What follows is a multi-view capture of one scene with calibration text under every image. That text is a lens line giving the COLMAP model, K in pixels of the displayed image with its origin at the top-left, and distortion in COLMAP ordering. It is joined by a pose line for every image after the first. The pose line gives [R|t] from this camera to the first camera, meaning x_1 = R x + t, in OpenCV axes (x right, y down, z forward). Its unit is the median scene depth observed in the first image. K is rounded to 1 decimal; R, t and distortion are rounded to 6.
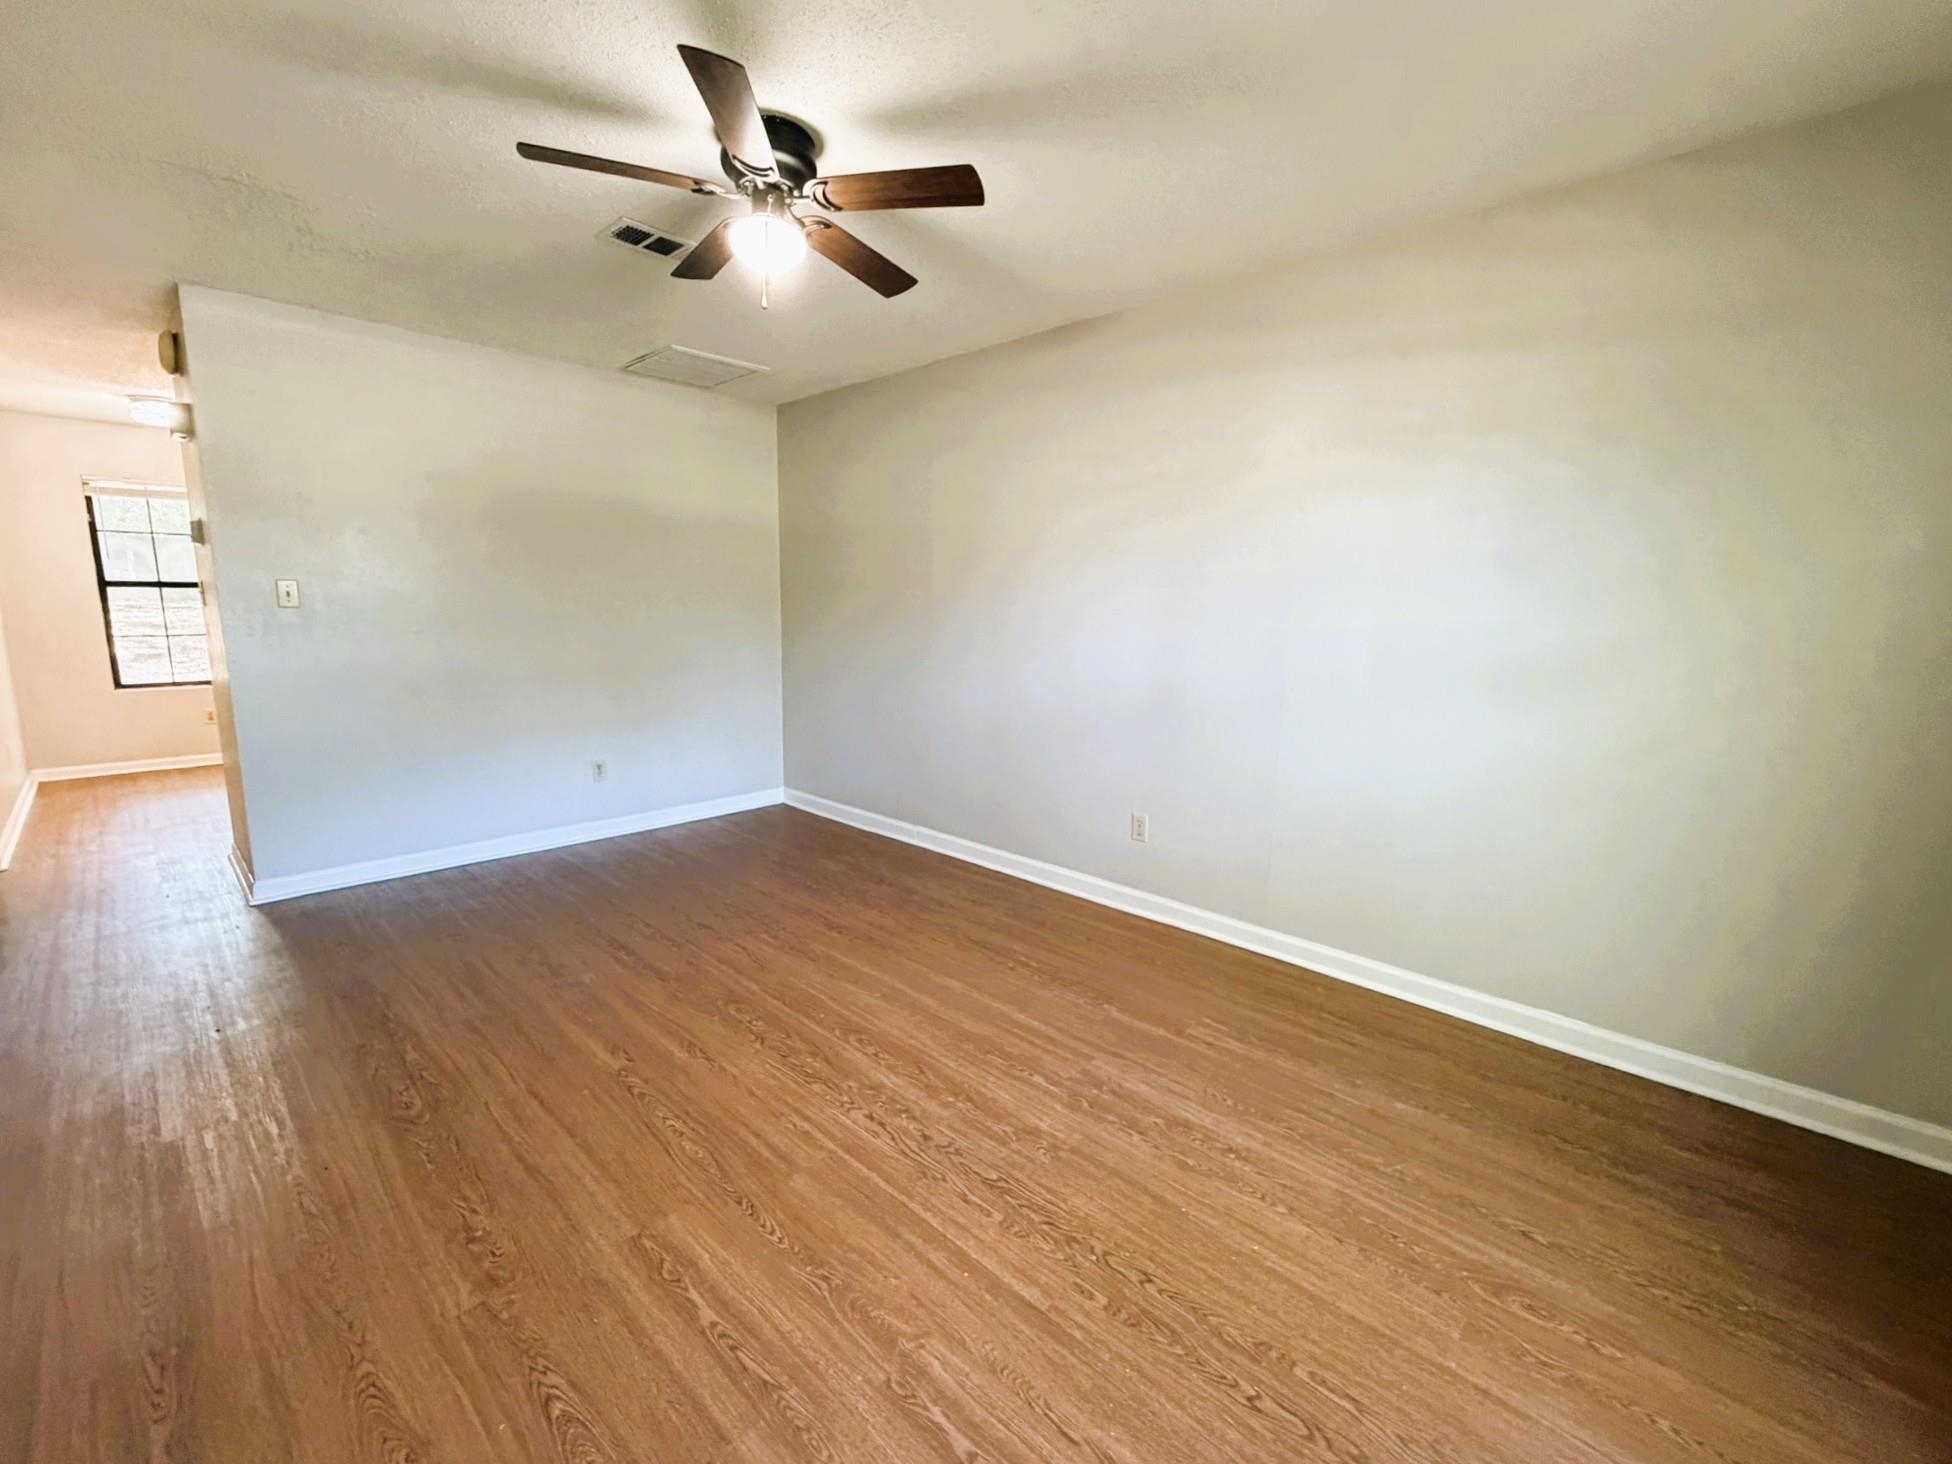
lens RADIAL K [[825.8, 0, 976.0], [0, 825.8, 732.0], [0, 0, 1]] dist [0.003119, 0.000238]
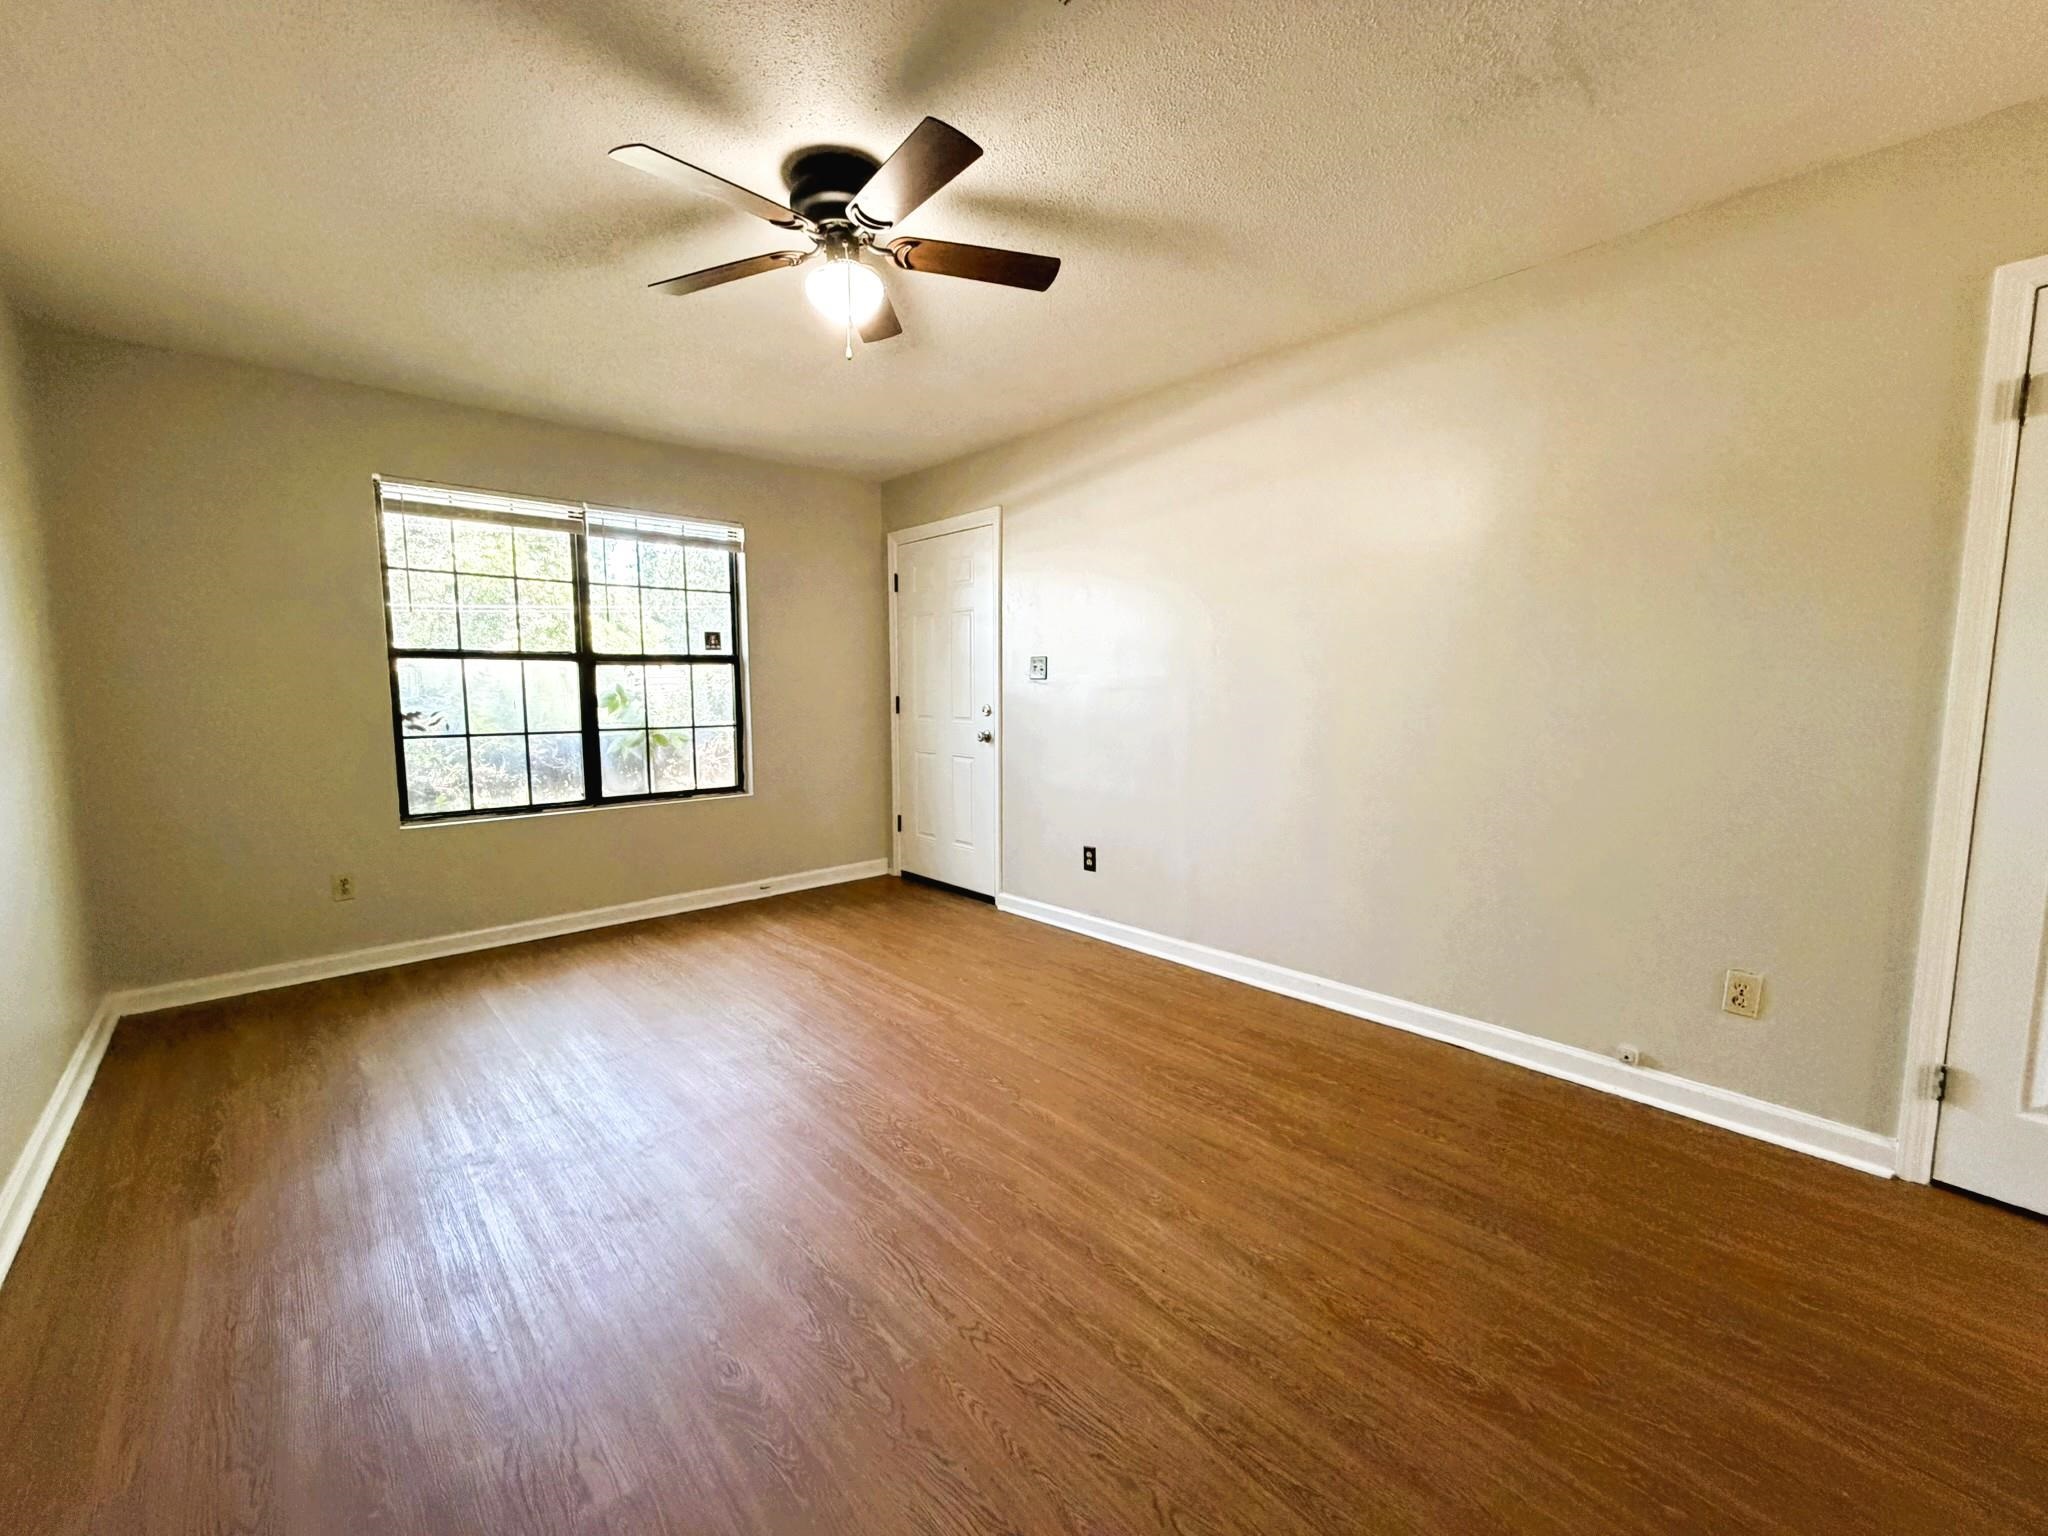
lens RADIAL K [[817.3, 0, 1017.0], [0, 817.3, 768.7], [0, 0, 1]] dist [-0.000820, 0.000247]
pose [[-0.997638, -0.019652, 0.065815, -0.537298], [-0.002008, 0.966133, 0.258038, -0.295759], [-0.068657, 0.257297, -0.963890, 2.097154]]
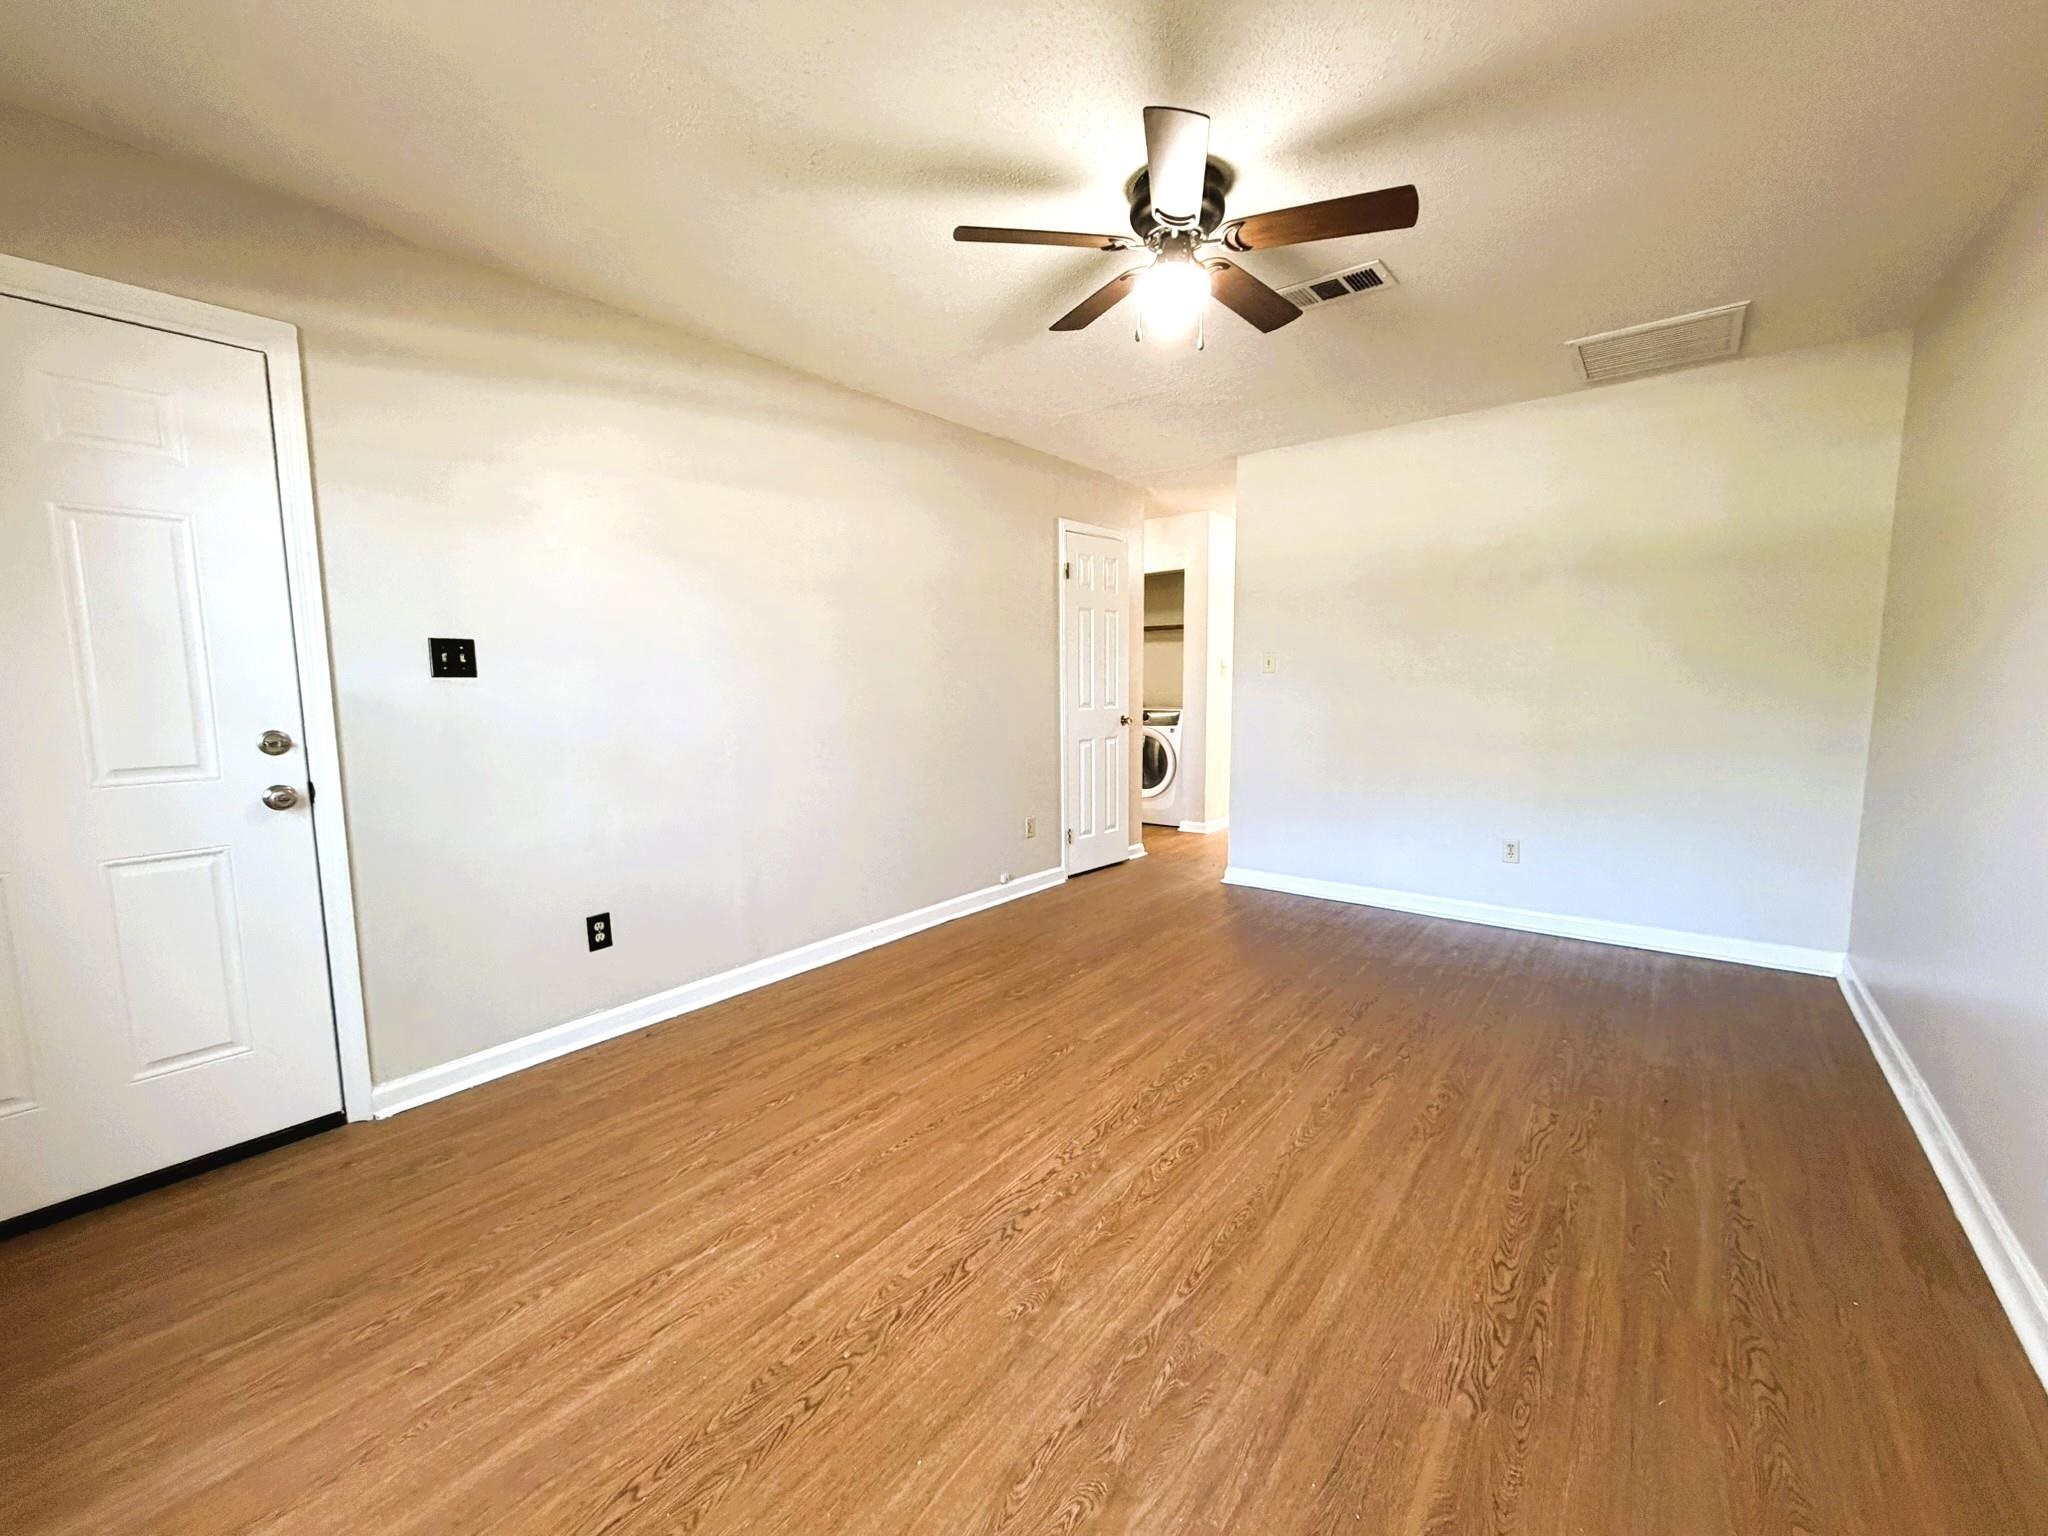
lens RADIAL K [[817.3, 0, 1017.0], [0, 817.3, 768.7], [0, 0, 1]] dist [-0.000820, 0.000247]
pose [[0.084195, 0.095441, -0.991868, 0.788473], [-0.146321, 0.985796, 0.082437, -0.077596], [0.985648, 0.138190, 0.096964, 0.809003]]
